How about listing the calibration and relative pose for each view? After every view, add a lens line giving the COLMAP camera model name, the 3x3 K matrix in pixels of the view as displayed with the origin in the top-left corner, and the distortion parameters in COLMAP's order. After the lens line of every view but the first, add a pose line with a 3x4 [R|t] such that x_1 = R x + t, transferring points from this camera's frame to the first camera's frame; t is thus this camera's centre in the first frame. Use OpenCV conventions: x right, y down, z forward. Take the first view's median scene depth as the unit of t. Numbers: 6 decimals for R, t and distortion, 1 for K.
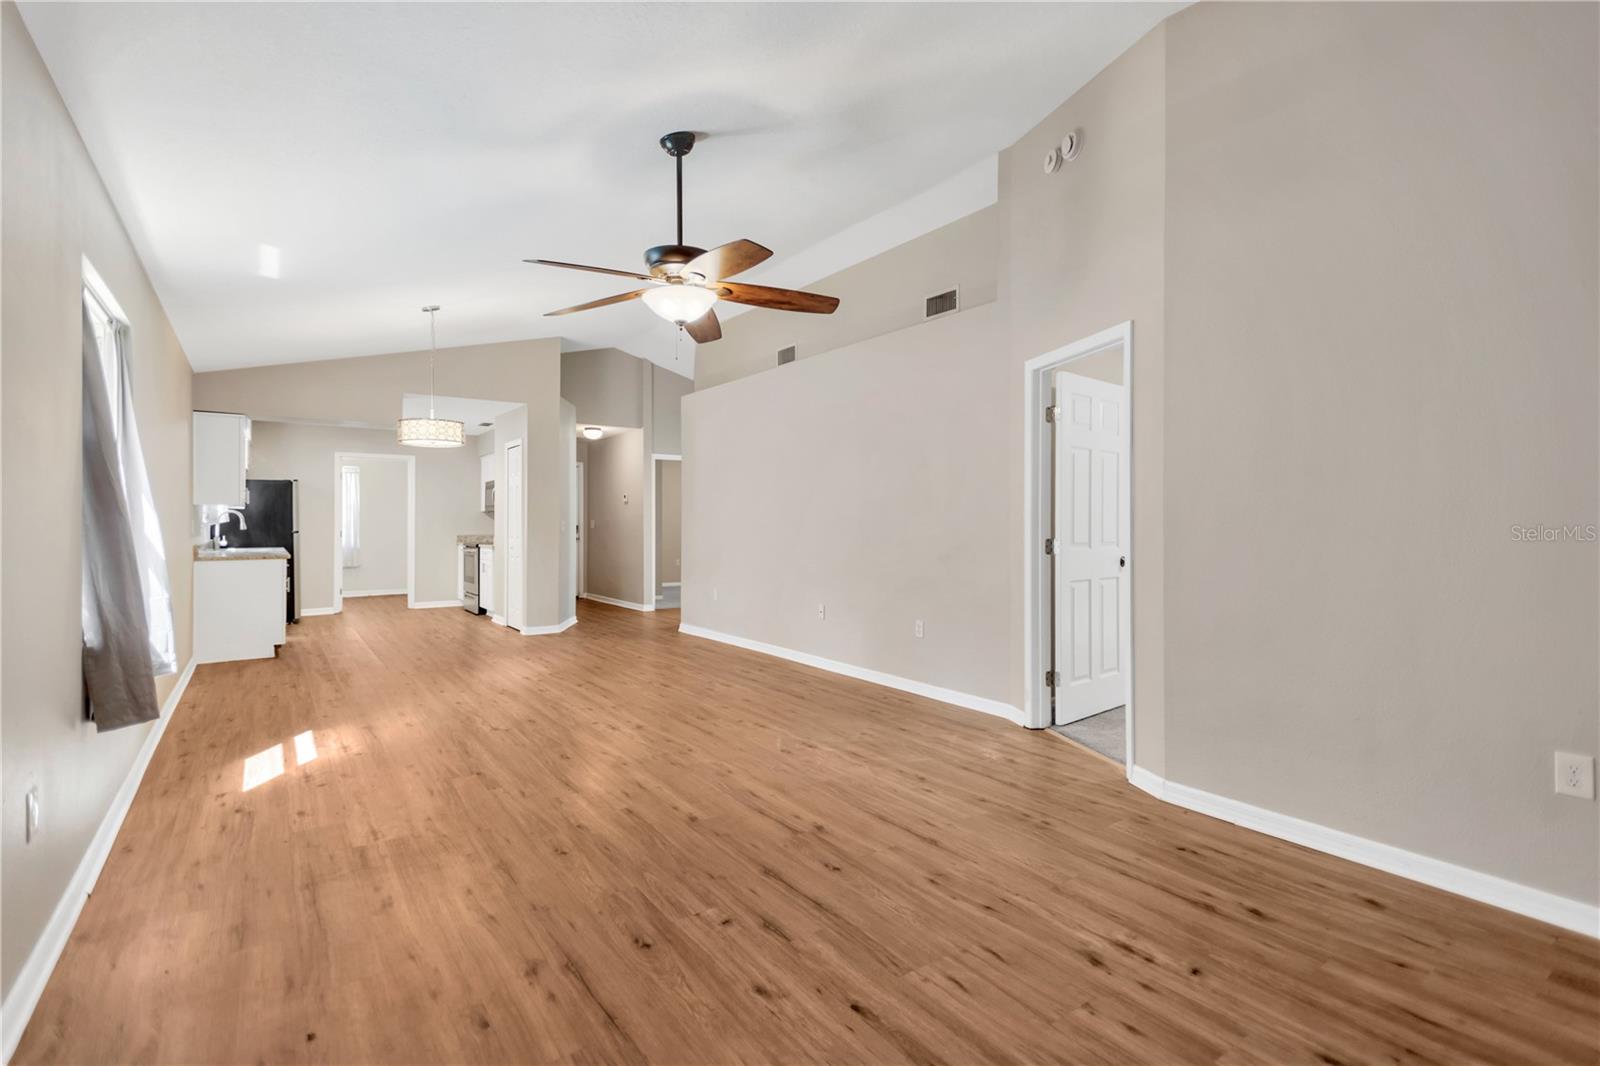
lens RADIAL K [[758.2, 0, 811.6], [0, 758.2, 526.0], [0, 0, 1]] dist [0.013566, -0.000631]
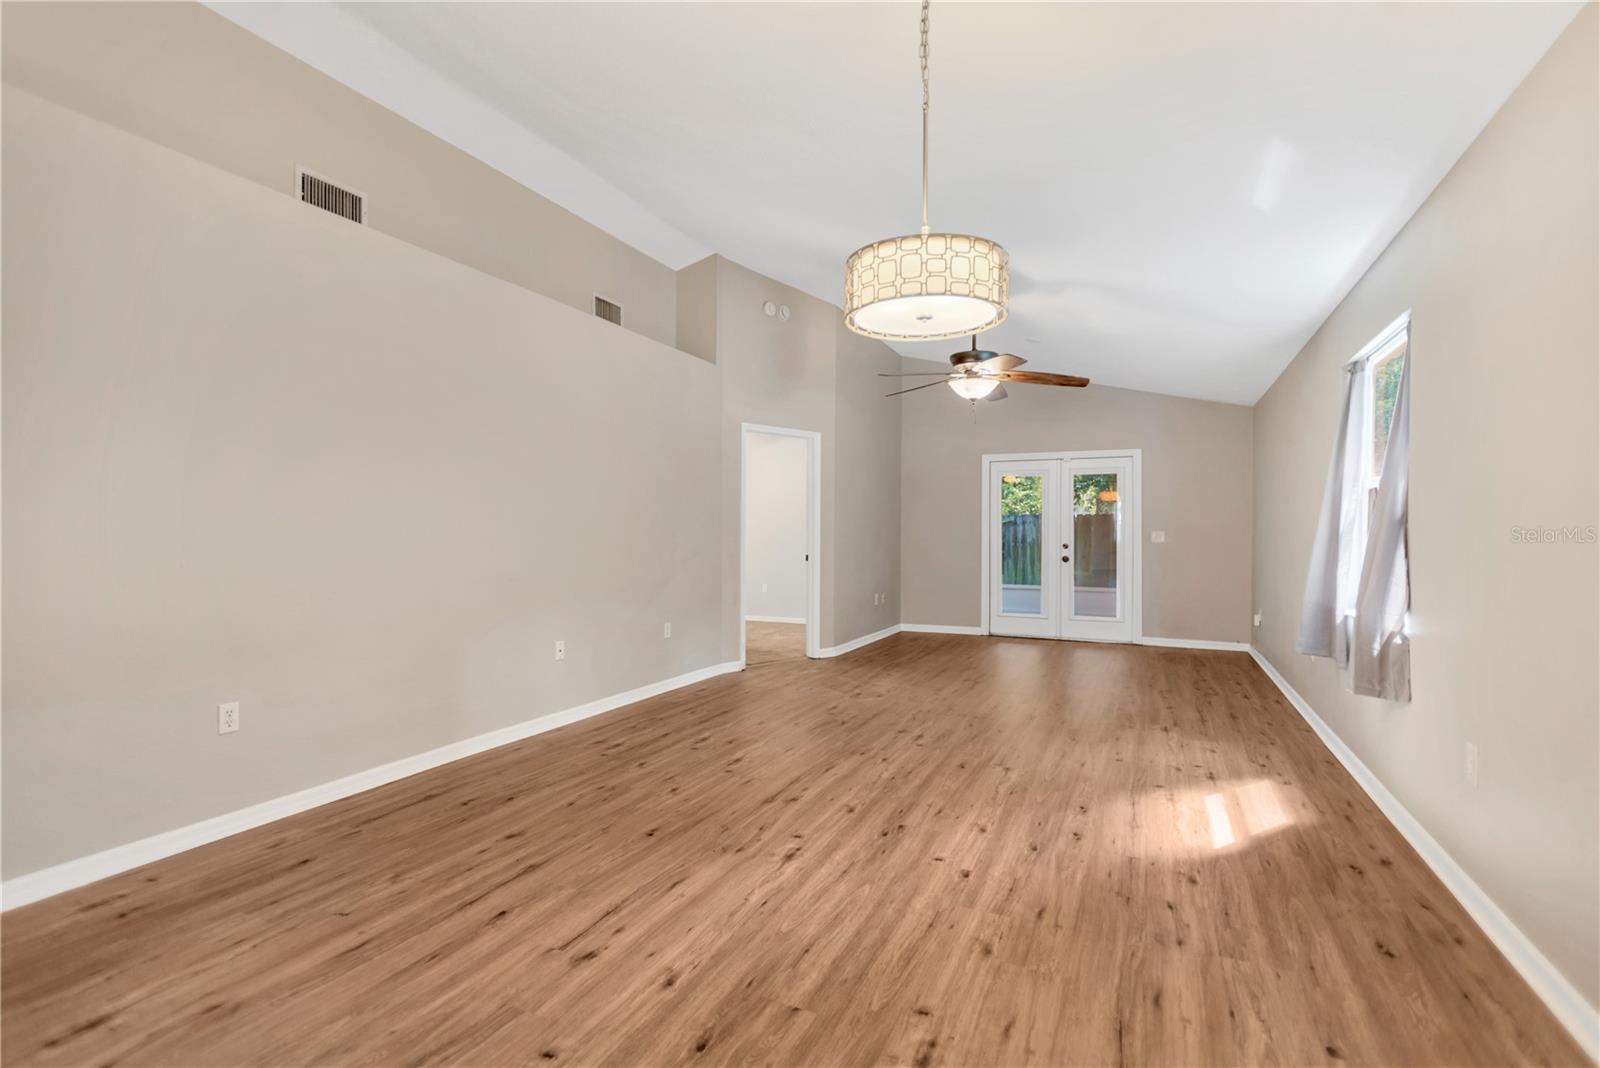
lens RADIAL K [[758.2, 0, 786.3], [0, 758.2, 541.9], [0, 0, 1]] dist [0.013566, -0.000631]
pose [[-0.452774, -0.001232, 0.891624, -1.307785], [-0.001576, 0.999999, 0.000582, 0.017345], [-0.891624, -0.001142, -0.452775, 1.959289]]
